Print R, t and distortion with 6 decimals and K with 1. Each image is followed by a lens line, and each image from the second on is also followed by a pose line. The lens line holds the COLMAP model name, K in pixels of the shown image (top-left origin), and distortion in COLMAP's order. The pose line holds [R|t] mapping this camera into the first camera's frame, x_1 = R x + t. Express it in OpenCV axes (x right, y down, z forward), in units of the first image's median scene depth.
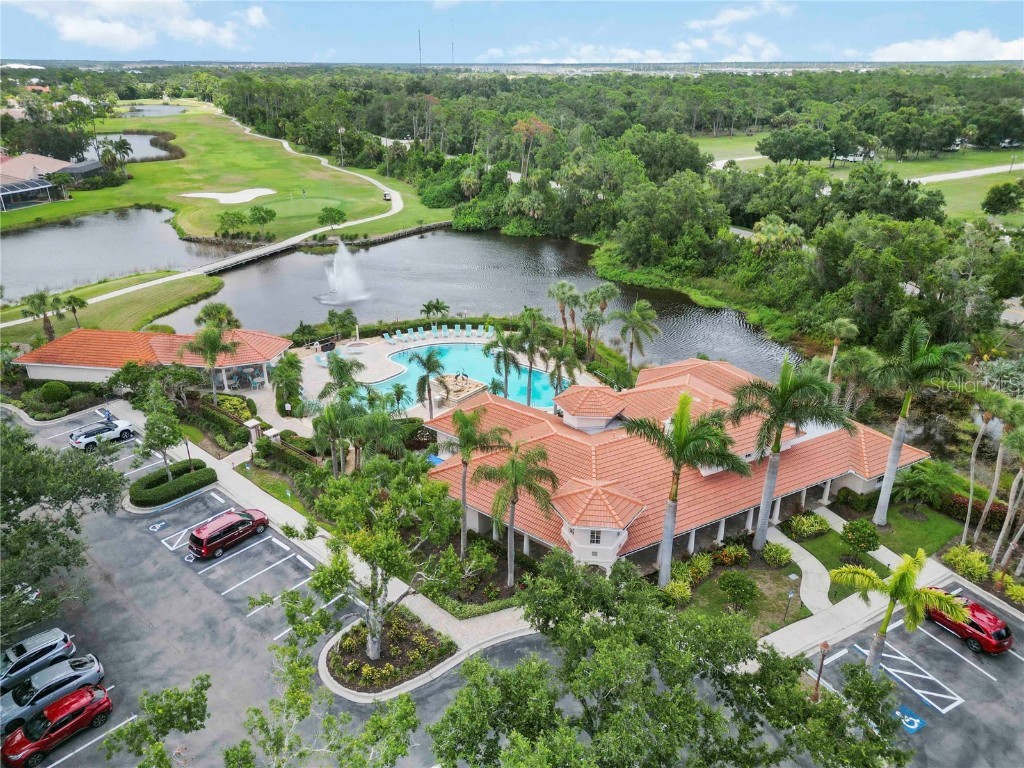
lens RADIAL K [[717.4, 0, 512.0], [0, 717.4, 384.0], [0, 0, 1]] dist [0.058216, -0.089048]
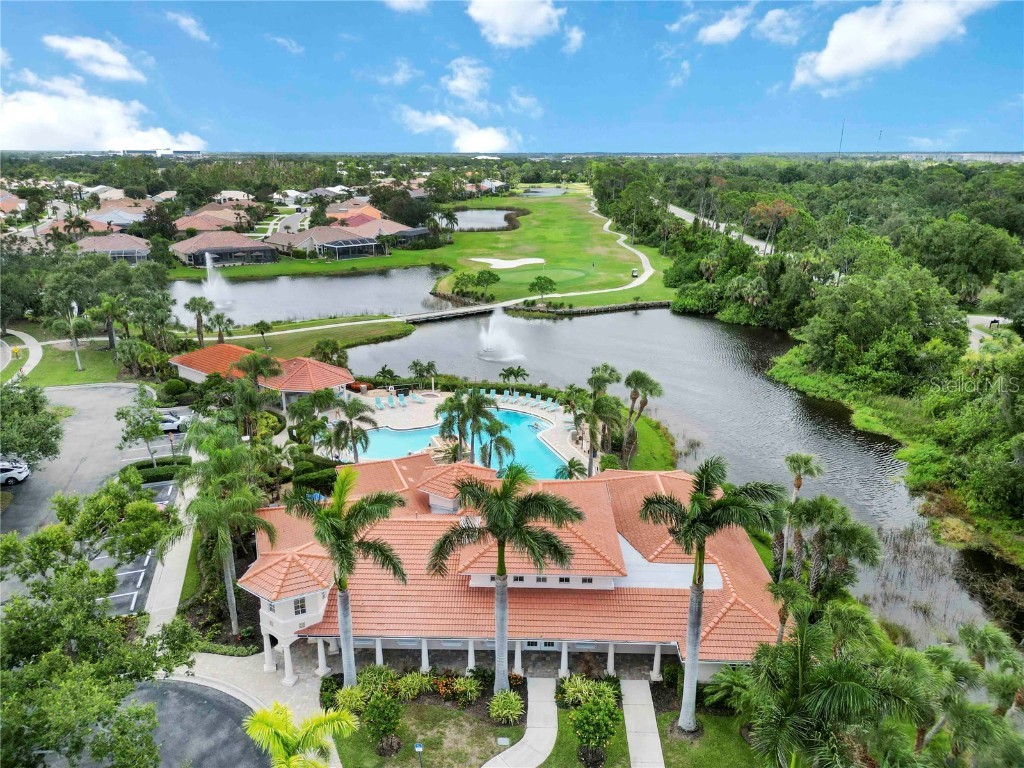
lens RADIAL K [[717.4, 0, 512.0], [0, 717.4, 384.0], [0, 0, 1]] dist [0.058216, -0.089048]
pose [[0.839739, 0.156098, -0.520069, 0.284943], [-0.211962, 0.976034, -0.049292, -0.029264], [0.499911, 0.151627, 0.852701, 0.103867]]
